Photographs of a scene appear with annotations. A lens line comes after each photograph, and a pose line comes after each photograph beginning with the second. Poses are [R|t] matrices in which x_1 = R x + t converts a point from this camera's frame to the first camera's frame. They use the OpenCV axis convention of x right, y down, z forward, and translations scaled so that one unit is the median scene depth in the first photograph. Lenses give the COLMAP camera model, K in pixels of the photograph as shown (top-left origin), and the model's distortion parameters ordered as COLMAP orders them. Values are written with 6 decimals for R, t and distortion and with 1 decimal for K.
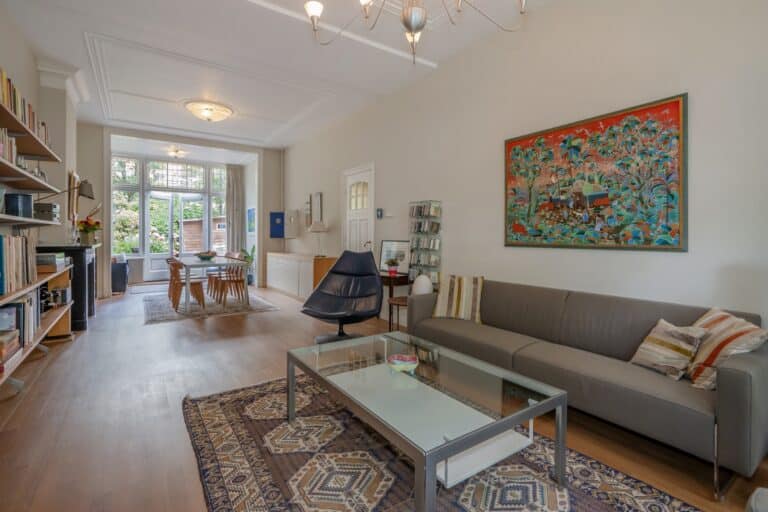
lens RADIAL K [[365.8, 0, 386.3], [0, 365.8, 237.1], [0, 0, 1]] dist [-0.000376, 0.000023]
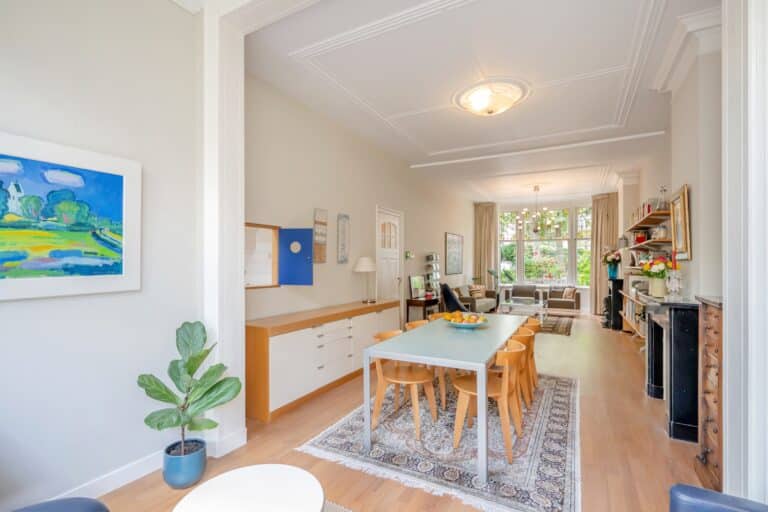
lens RADIAL K [[356.2, 0, 384.0], [0, 356.2, 256.0], [0, 0, 1]] dist [-0.003719, -0.000394]
pose [[-0.454935, 0.011031, 0.890456, -2.196096], [0.000900, 0.999928, -0.011928, -0.096947], [-0.890524, -0.004625, -0.454912, 3.298524]]
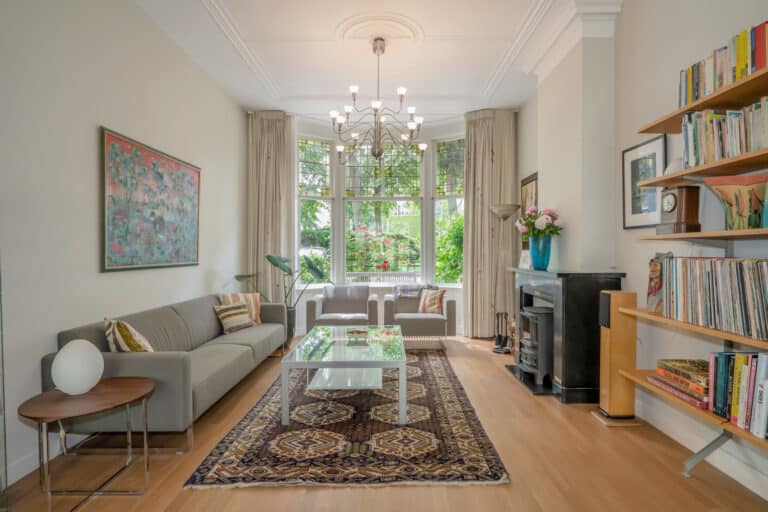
lens RADIAL K [[394.6, 0, 387.9], [0, 394.6, 245.6], [0, 0, 1]] dist [-0.001225, 0.000529]
pose [[-0.824419, 0.008851, 0.565910, -0.787624], [0.004681, 0.999950, -0.008820, -0.021868], [-0.565960, -0.004622, -0.824420, 1.755220]]
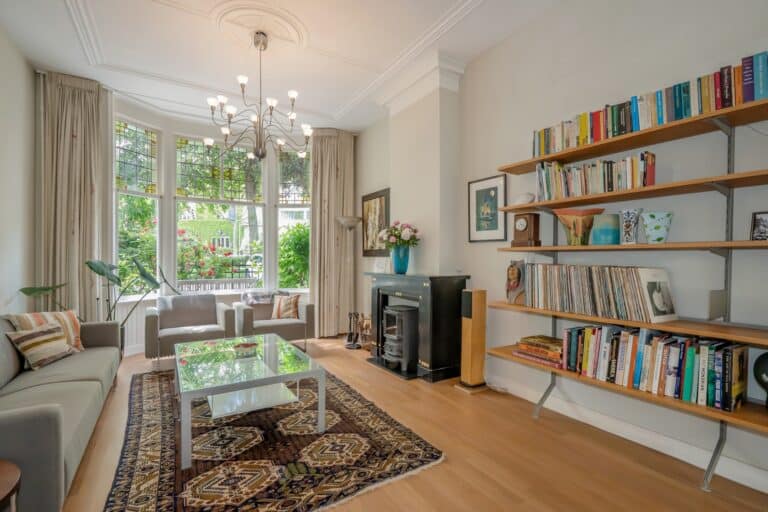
lens RADIAL K [[356.2, 0, 384.0], [0, 356.2, 256.0], [0, 0, 1]] dist [-0.003719, -0.000394]
pose [[-0.998748, -0.005588, 0.049717, -0.435815], [-0.005509, 0.999983, 0.001715, -0.024272], [-0.049726, 0.001439, -0.998762, 1.795980]]
